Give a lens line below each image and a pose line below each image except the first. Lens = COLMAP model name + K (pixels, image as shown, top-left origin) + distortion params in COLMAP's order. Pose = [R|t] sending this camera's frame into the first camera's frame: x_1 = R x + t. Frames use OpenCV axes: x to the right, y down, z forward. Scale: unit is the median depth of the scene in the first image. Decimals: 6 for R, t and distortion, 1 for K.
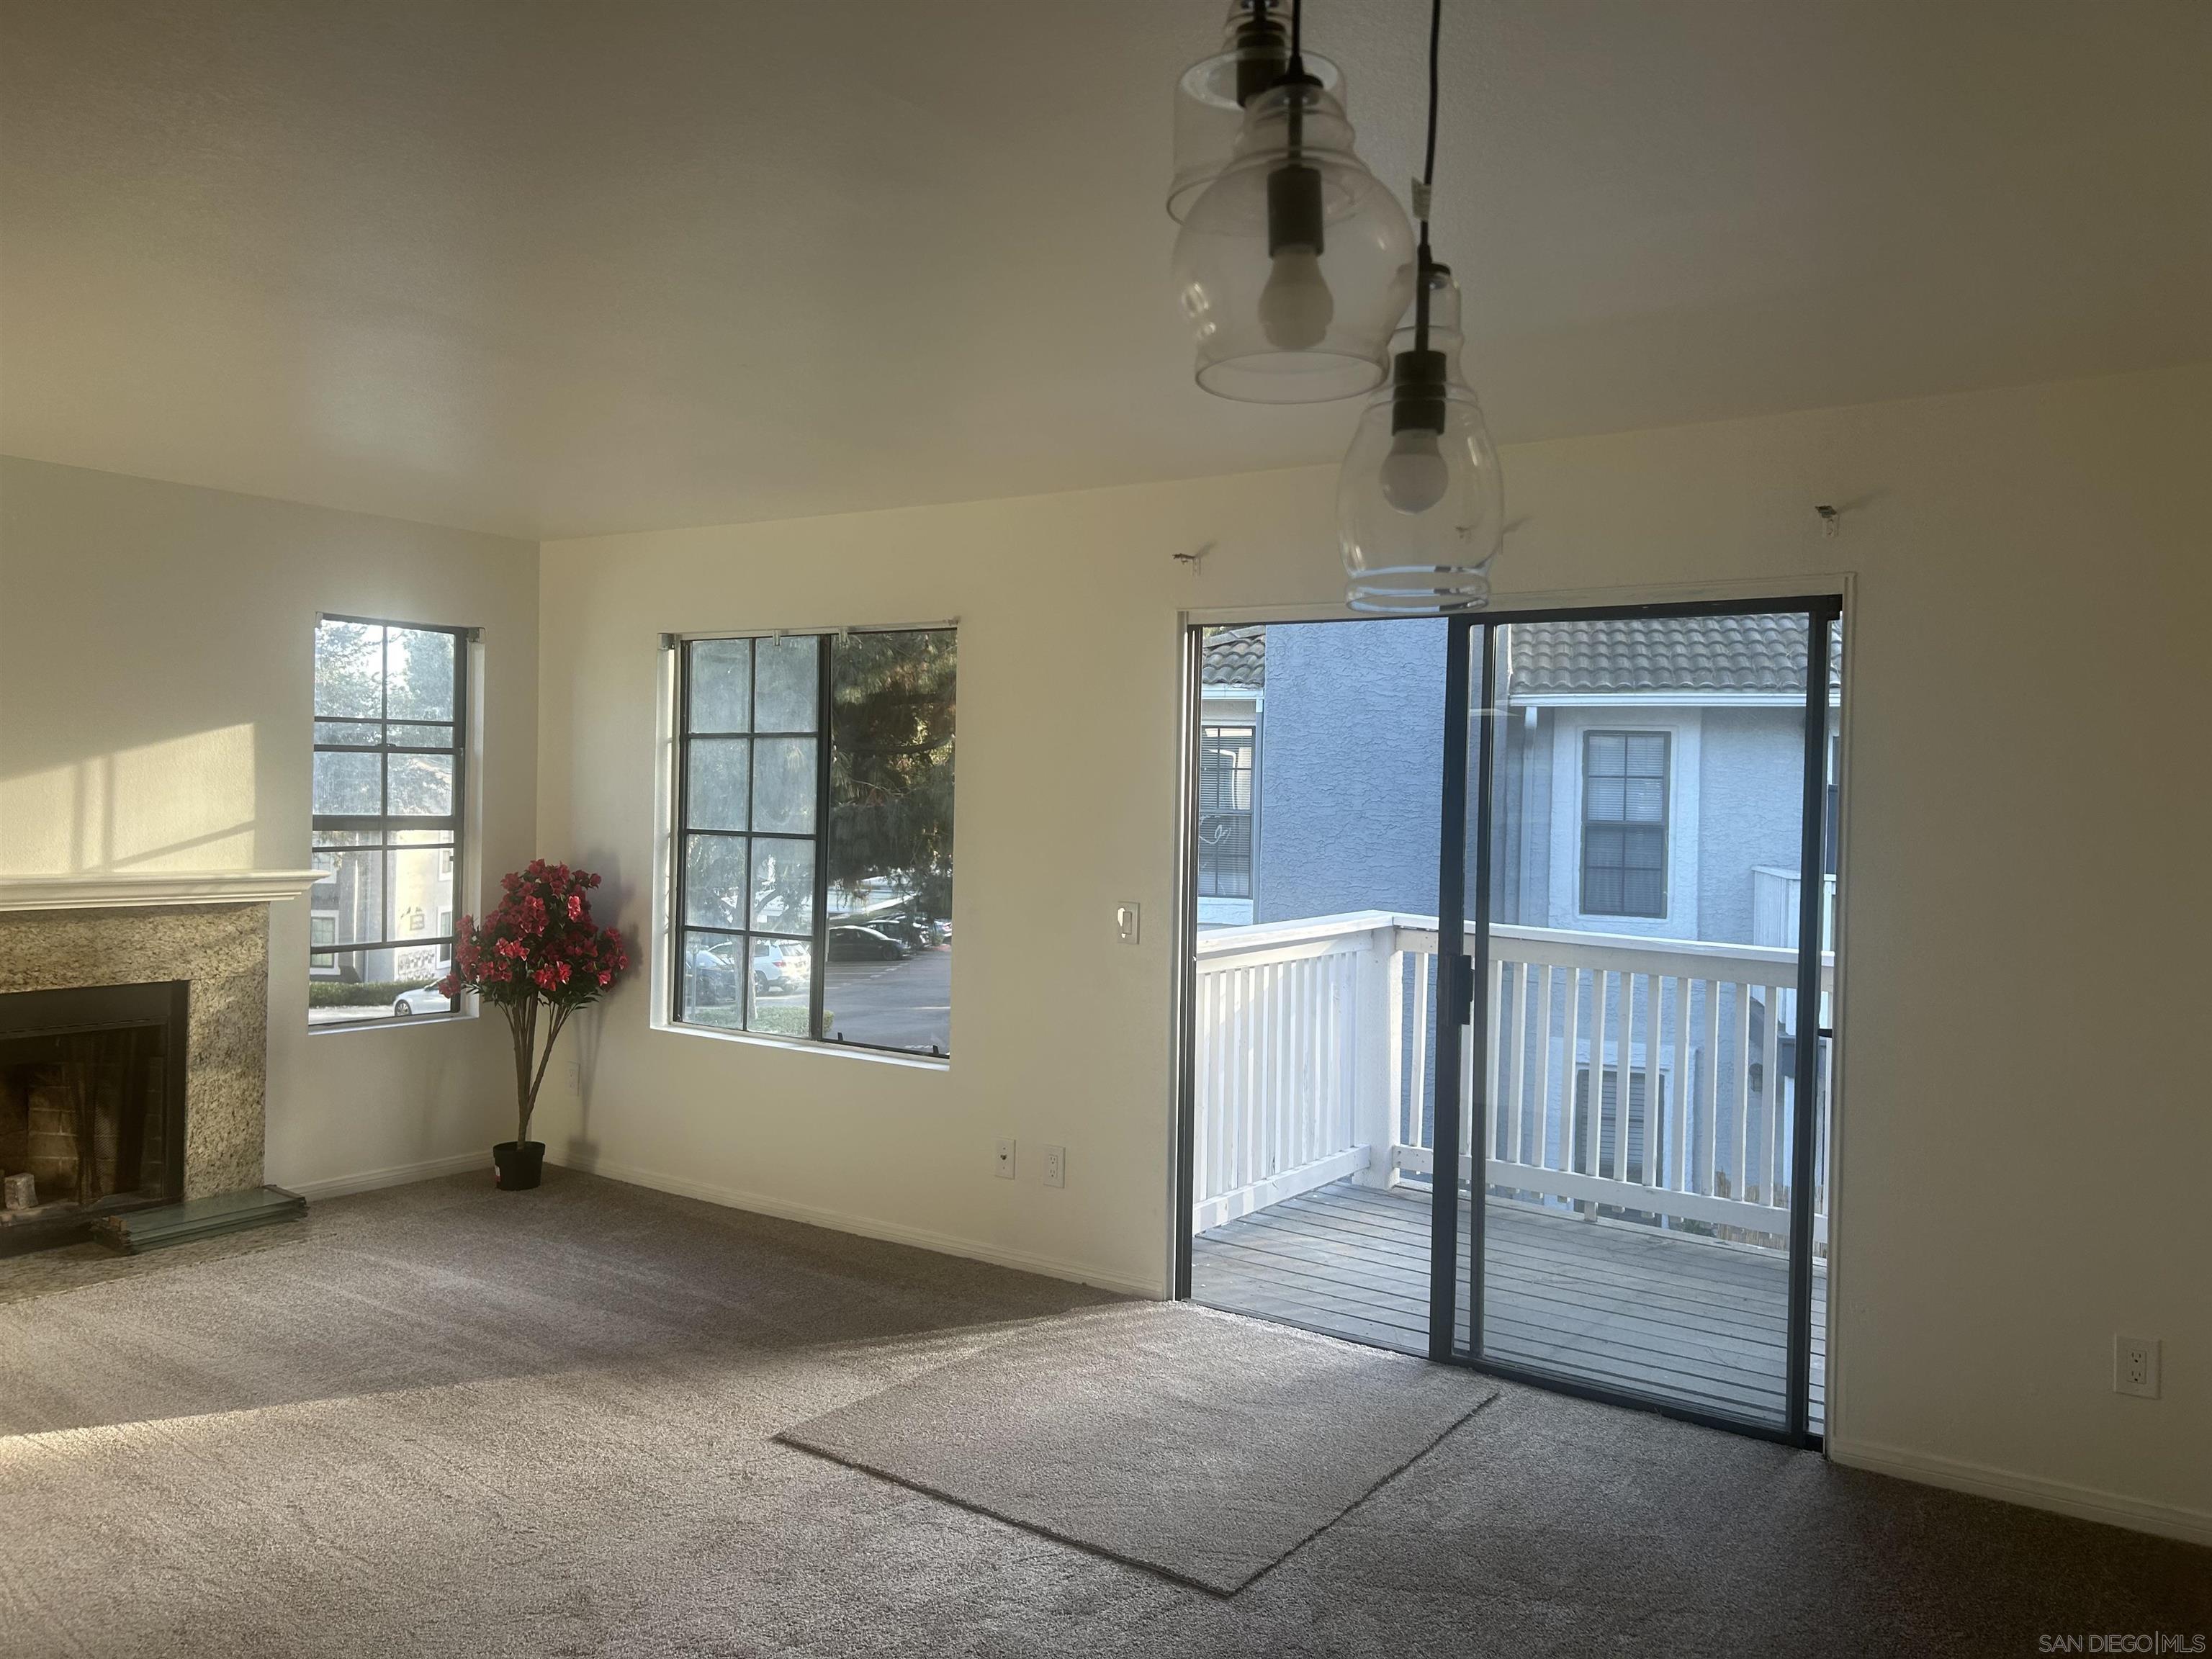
lens RADIAL K [[1663.7, 0, 1109.3], [0, 1663.7, 827.8], [0, 0, 1]] dist [0.011434, -0.028632]
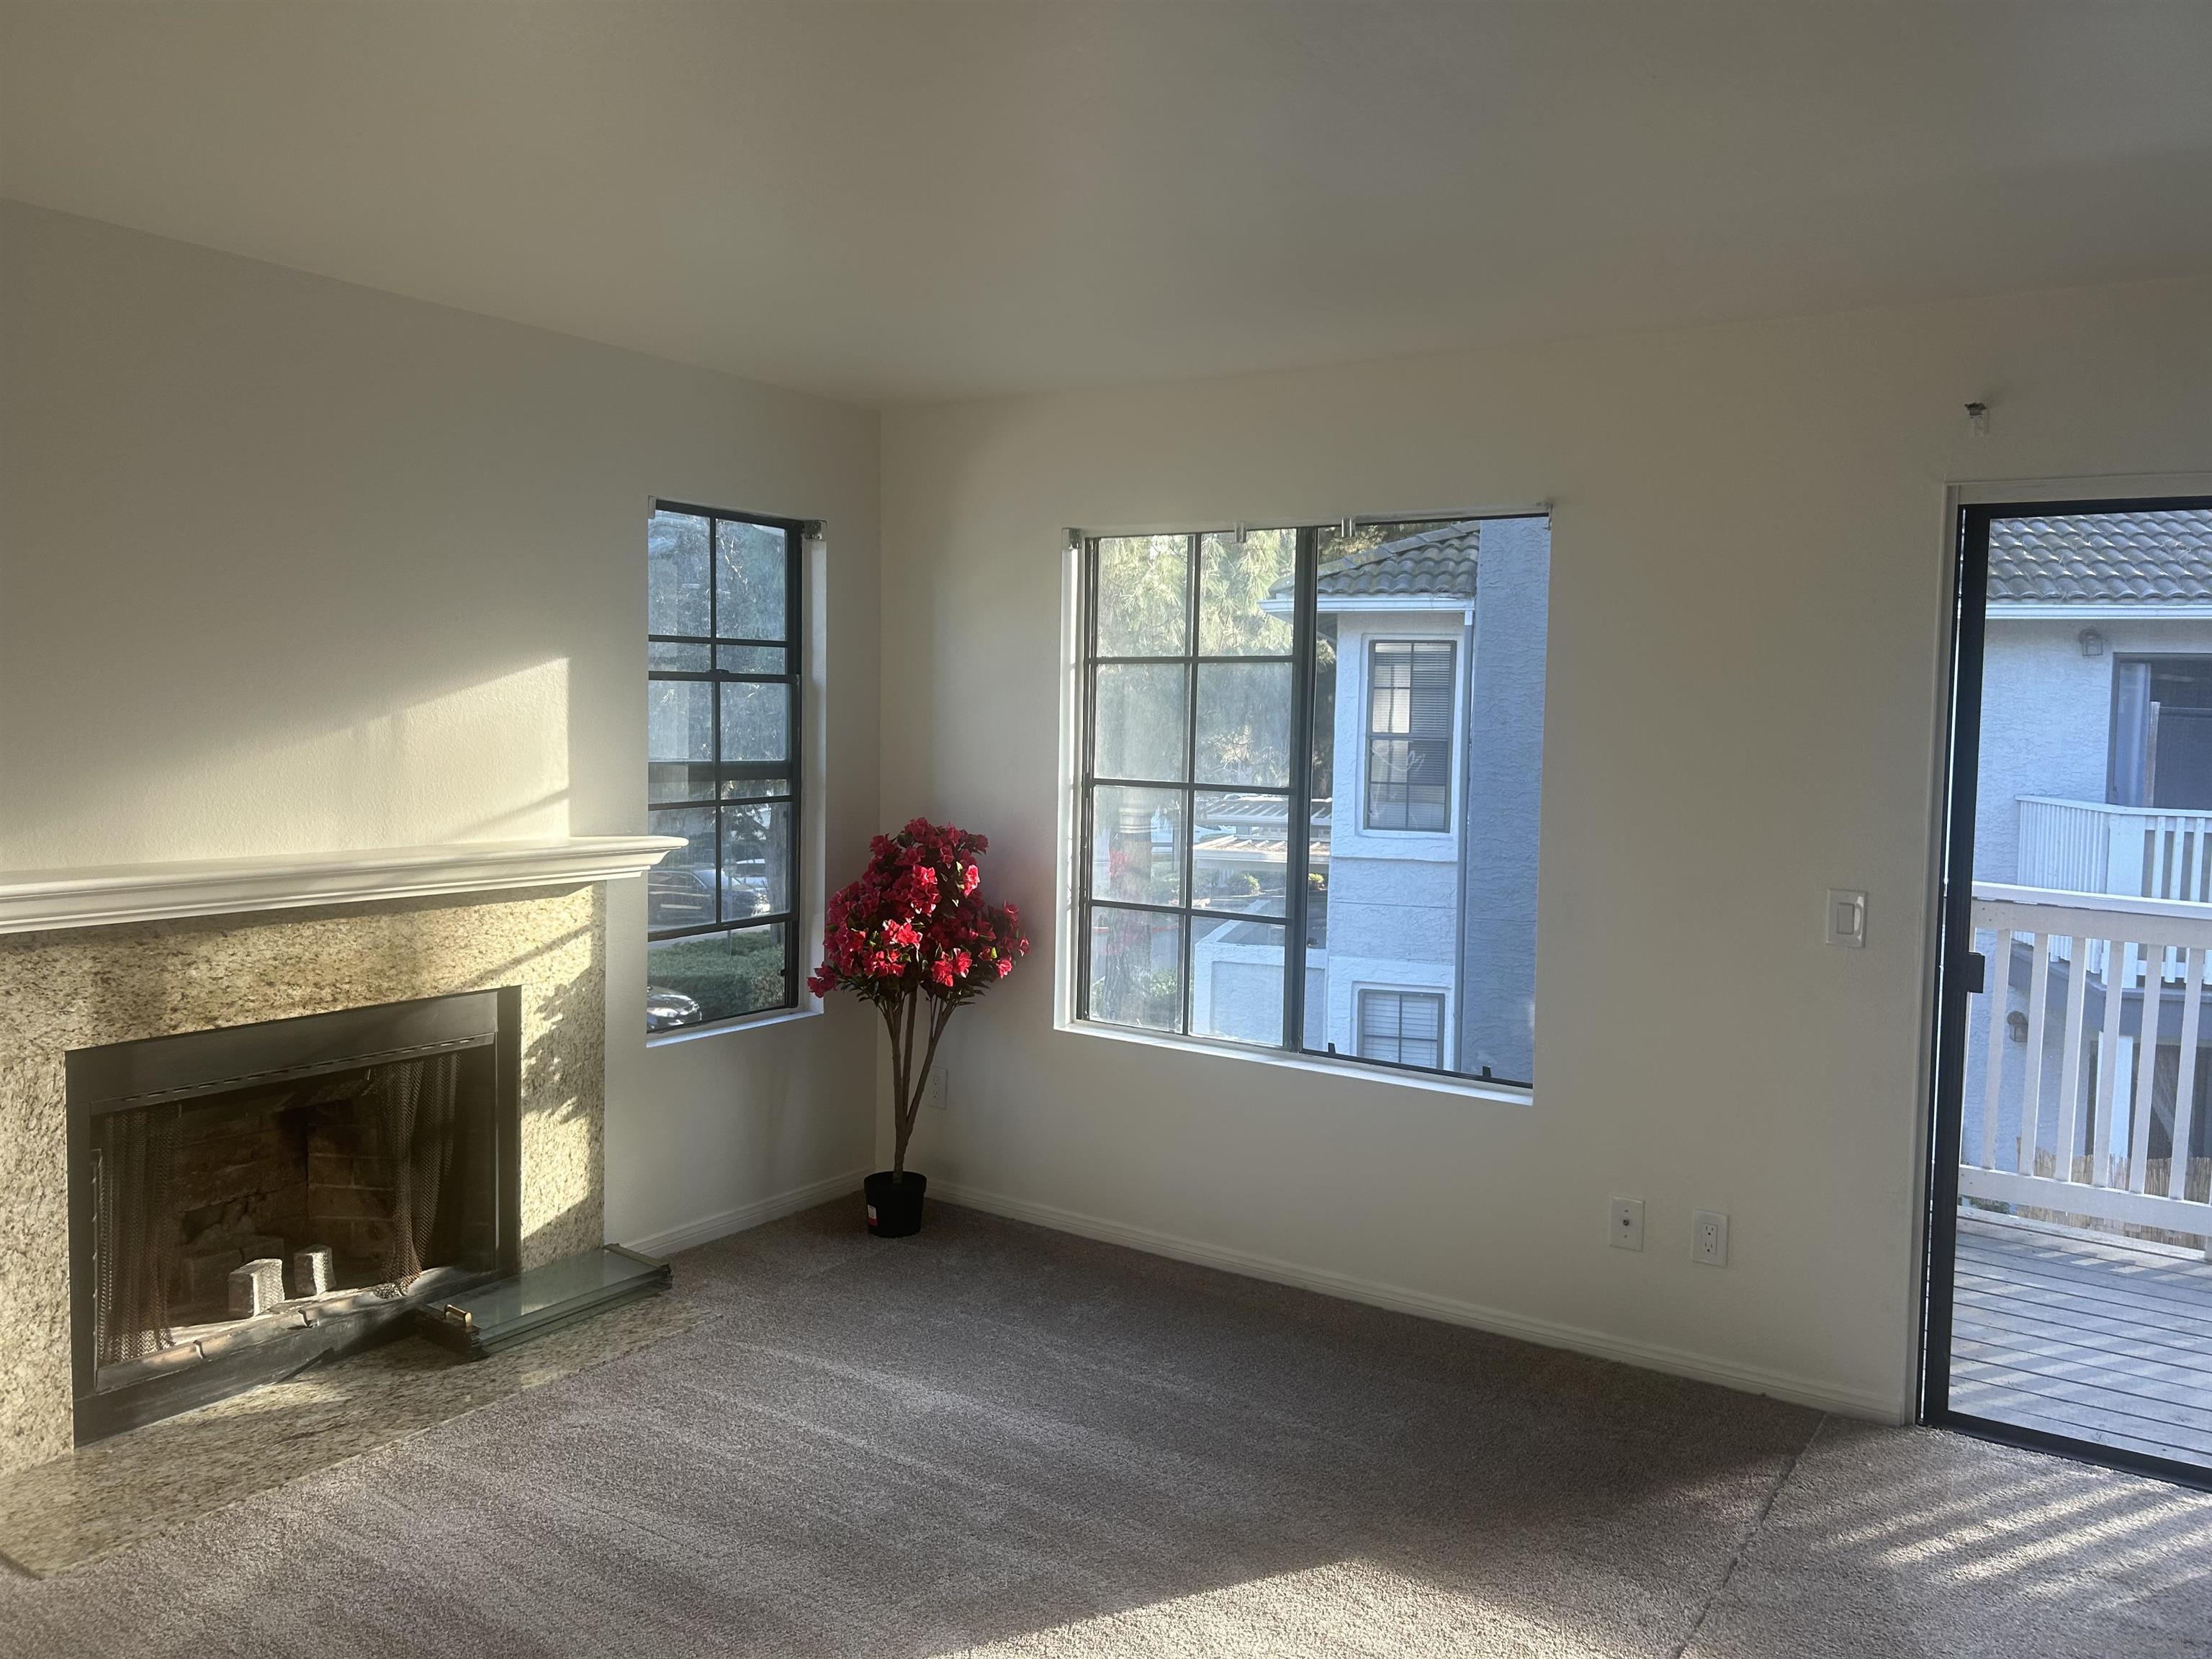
lens RADIAL K [[1663.7, 0, 1108.3], [0, 1663.7, 820.2], [0, 0, 1]] dist [0.011434, -0.028632]
pose [[0.999905, -0.000631, 0.013743, -0.263915], [-0.000047, 0.998785, 0.049284, -0.018535], [-0.013757, -0.049280, 0.998690, 0.217287]]
